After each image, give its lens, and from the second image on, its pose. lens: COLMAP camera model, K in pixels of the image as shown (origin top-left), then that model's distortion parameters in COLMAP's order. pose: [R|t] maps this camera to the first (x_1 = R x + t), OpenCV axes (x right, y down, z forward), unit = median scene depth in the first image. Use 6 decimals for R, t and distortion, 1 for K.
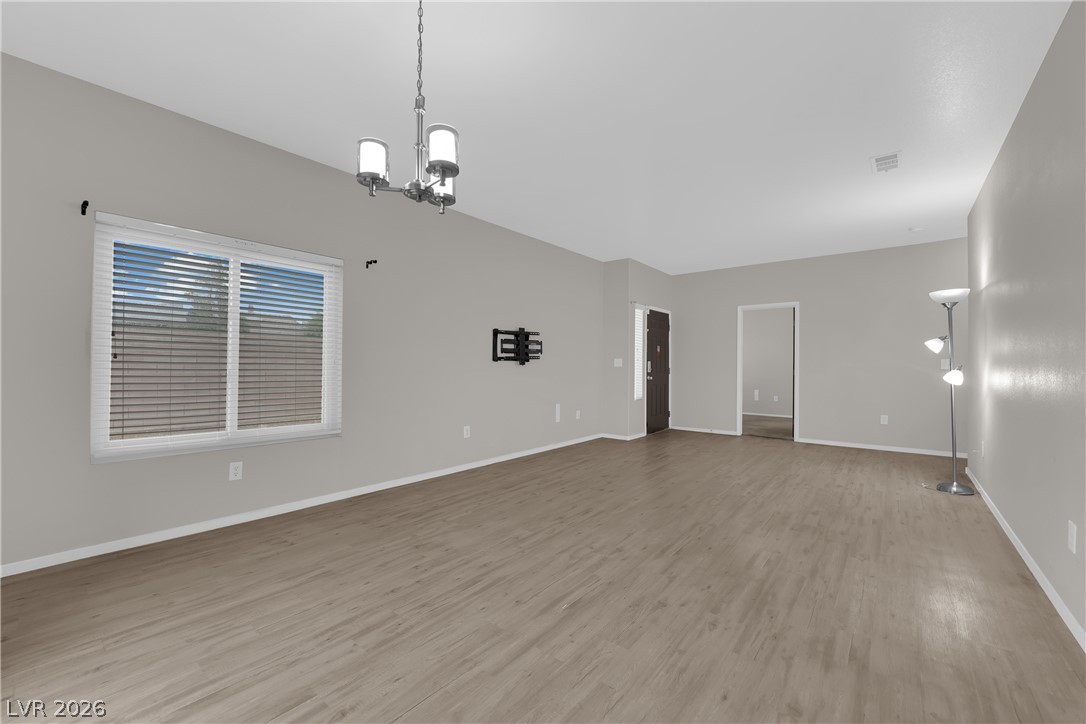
lens RADIAL K [[437.3, 0, 536.9], [0, 437.3, 362.3], [0, 0, 1]] dist [-0.011461, -0.001618]
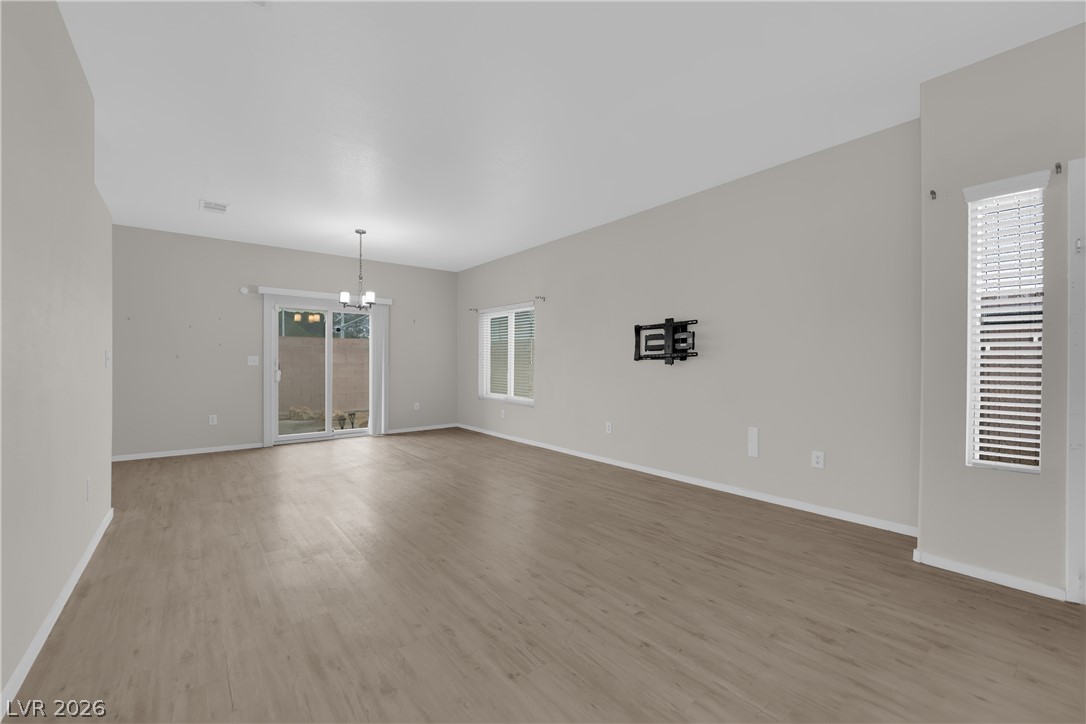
lens RADIAL K [[437.3, 0, 541.2], [0, 437.3, 362.0], [0, 0, 1]] dist [-0.011461, -0.001618]
pose [[-0.203675, -0.008766, -0.978999, 0.907115], [0.003019, 0.999950, -0.009582, 0.010000], [0.979034, -0.004907, -0.203639, 1.057354]]
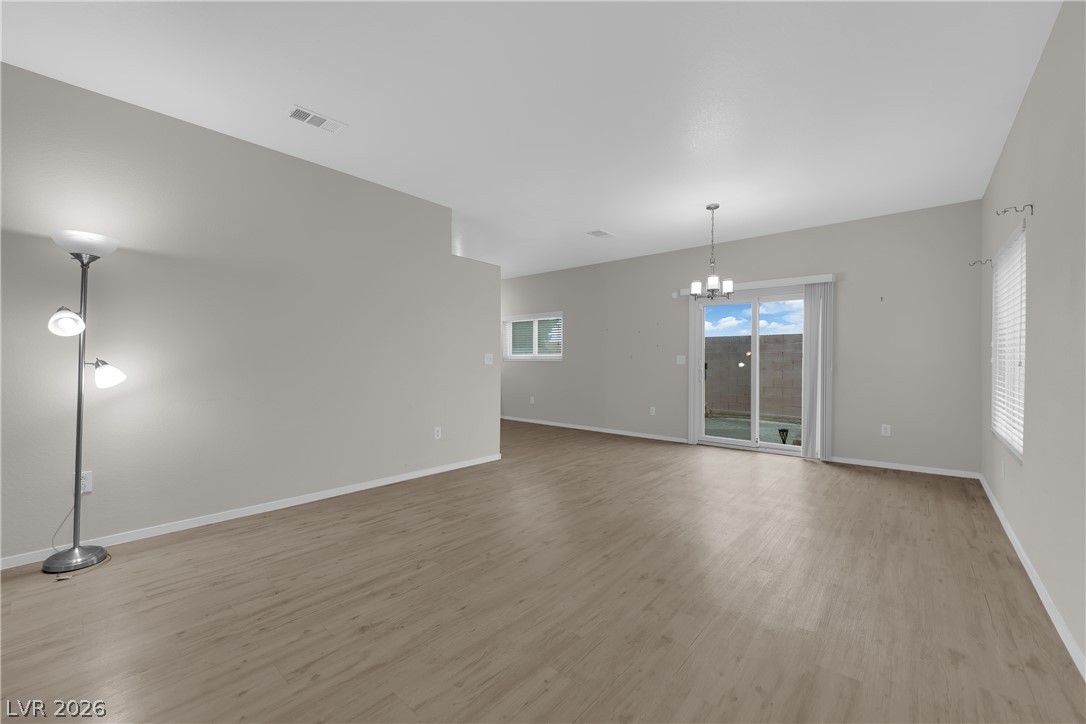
lens RADIAL K [[437.3, 0, 536.8], [0, 437.3, 363.8], [0, 0, 1]] dist [-0.011461, -0.001618]
pose [[-0.999363, -0.011878, 0.033649, 0.249637], [-0.011844, 0.999929, 0.001196, 0.006493], [-0.033660, 0.000797, -0.999433, 1.336879]]
